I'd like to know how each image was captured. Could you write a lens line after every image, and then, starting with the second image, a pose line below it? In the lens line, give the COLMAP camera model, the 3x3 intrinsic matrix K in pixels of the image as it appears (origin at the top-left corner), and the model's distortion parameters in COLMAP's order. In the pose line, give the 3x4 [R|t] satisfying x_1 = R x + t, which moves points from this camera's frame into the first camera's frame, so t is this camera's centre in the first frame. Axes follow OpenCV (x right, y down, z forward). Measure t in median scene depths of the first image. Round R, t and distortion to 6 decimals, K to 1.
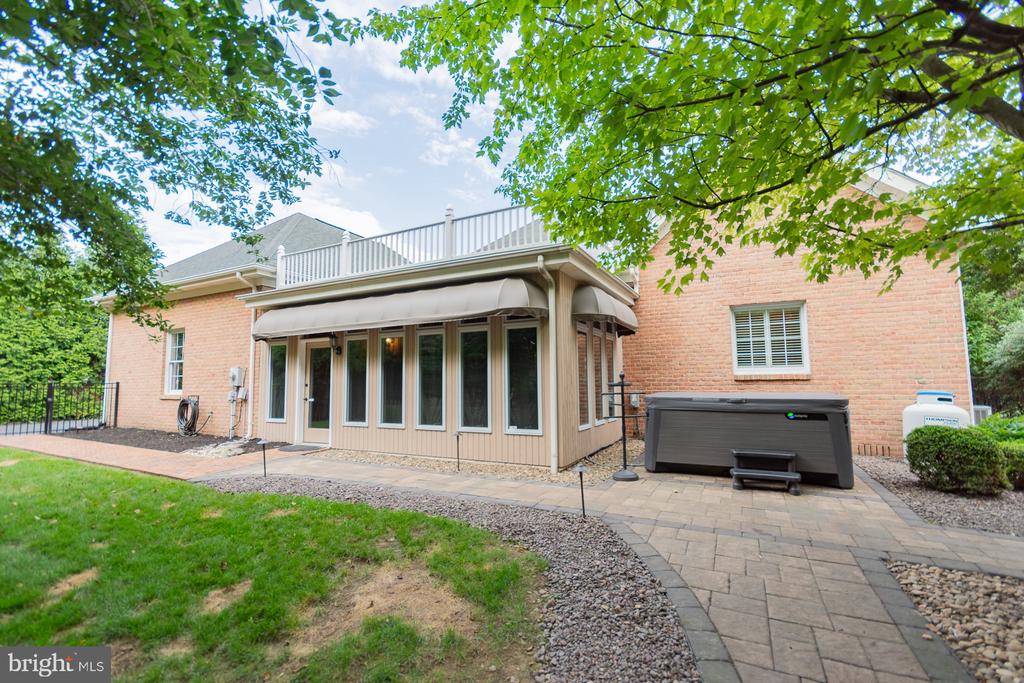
lens RADIAL K [[432.0, 0, 509.3], [0, 432.0, 344.2], [0, 0, 1]] dist [0.007123, -0.000007]
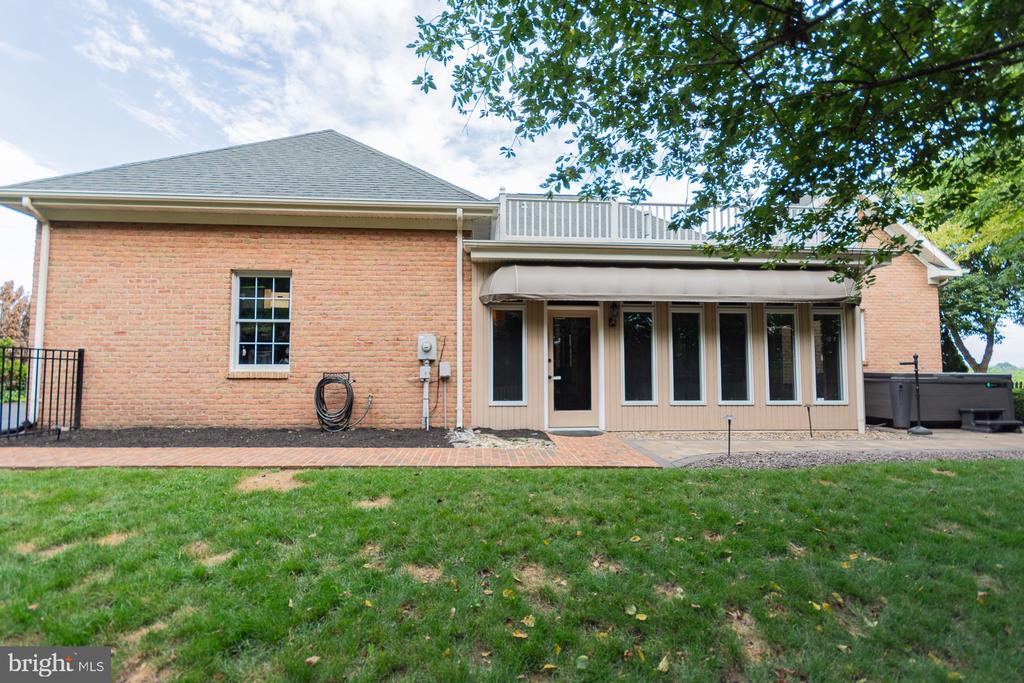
lens RADIAL K [[465.2, 0, 512.0], [0, 465.2, 341.5], [0, 0, 1]] dist [0.009072, 0.000023]
pose [[0.854447, 0.045576, 0.517535, -1.009807], [-0.055995, 0.998421, 0.004523, 0.058581], [-0.516512, -0.032844, 0.855650, 0.268866]]
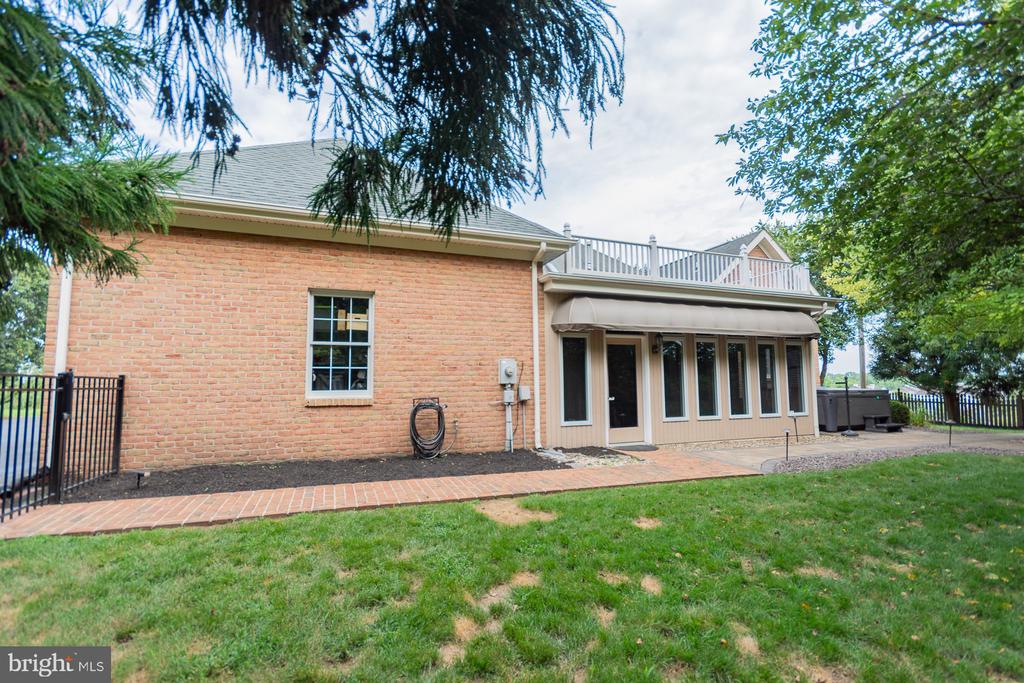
lens RADIAL K [[453.1, 0, 514.0], [0, 453.1, 345.0], [0, 0, 1]] dist [0.006952, -0.000276]
pose [[0.667177, 0.069927, 0.741610, -1.343217], [-0.064699, 0.997261, -0.035827, 0.060934], [-0.742084, -0.024078, 0.669874, 0.499252]]
